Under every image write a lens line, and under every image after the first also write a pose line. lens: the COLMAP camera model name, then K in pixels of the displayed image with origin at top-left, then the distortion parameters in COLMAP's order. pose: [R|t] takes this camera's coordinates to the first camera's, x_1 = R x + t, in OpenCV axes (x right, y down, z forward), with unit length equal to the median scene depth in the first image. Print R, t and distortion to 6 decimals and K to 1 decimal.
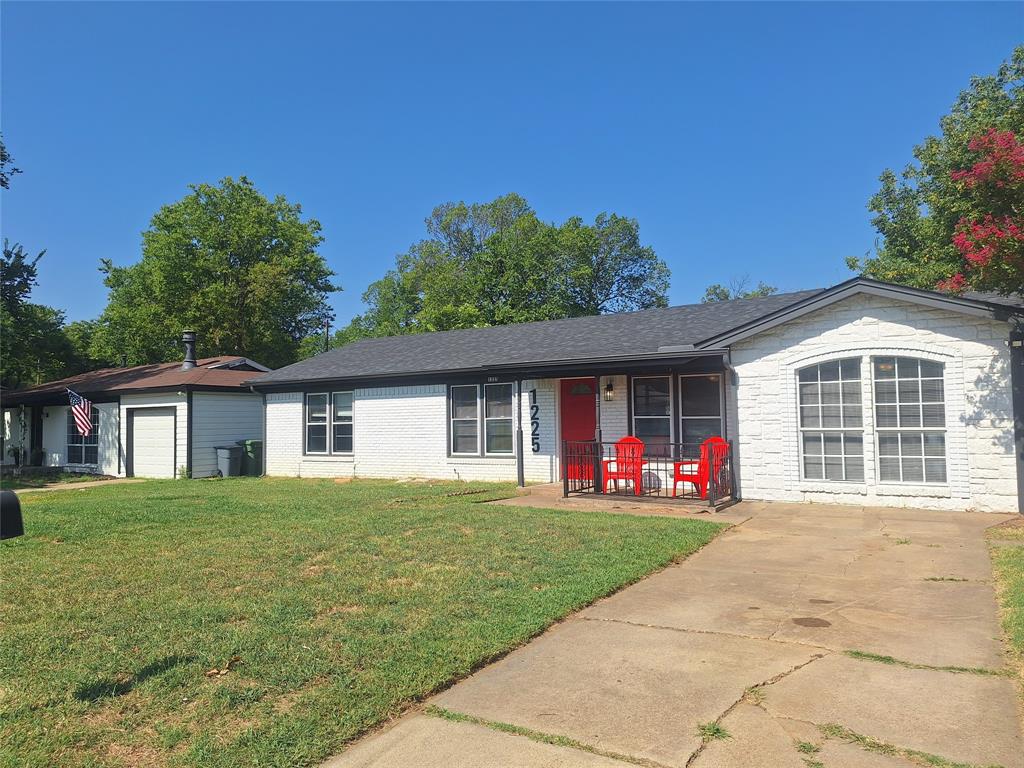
lens RADIAL K [[715.7, 0, 513.2], [0, 715.7, 386.9], [0, 0, 1]] dist [0.080632, -0.068418]
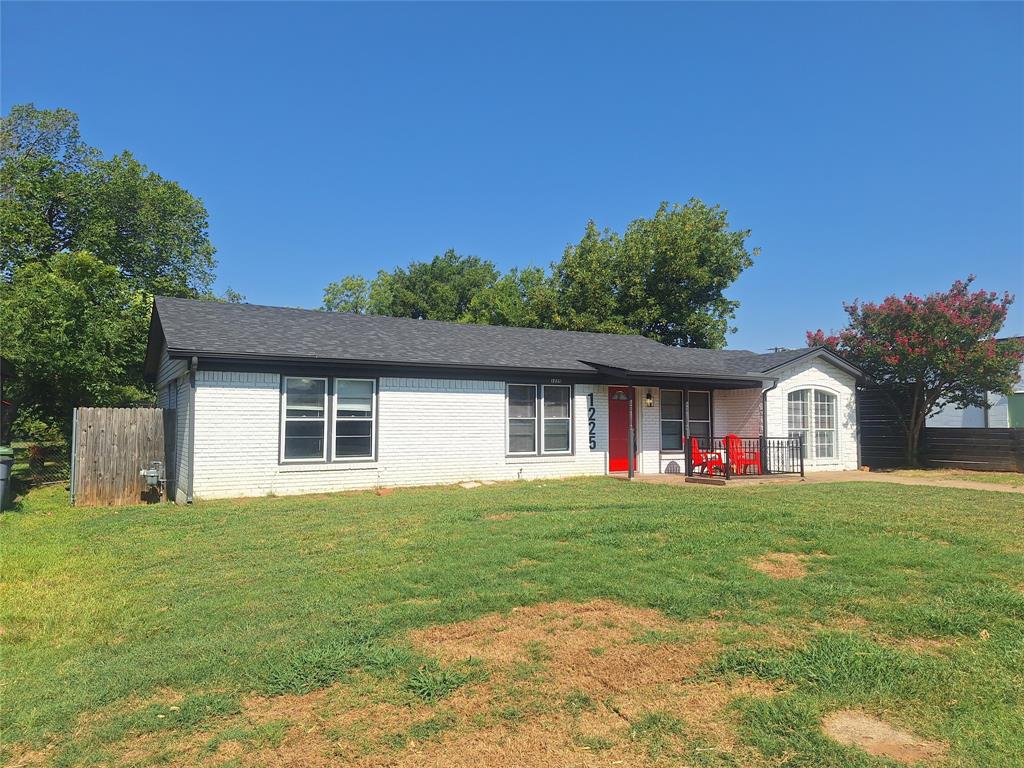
lens RADIAL K [[715.7, 0, 513.2], [0, 715.7, 386.9], [0, 0, 1]] dist [0.080632, -0.068418]
pose [[0.450670, 0.061956, 0.890538, -0.998371], [-0.051154, 0.997742, -0.043527, 0.047204], [-0.891224, -0.025938, 0.452822, 0.581444]]
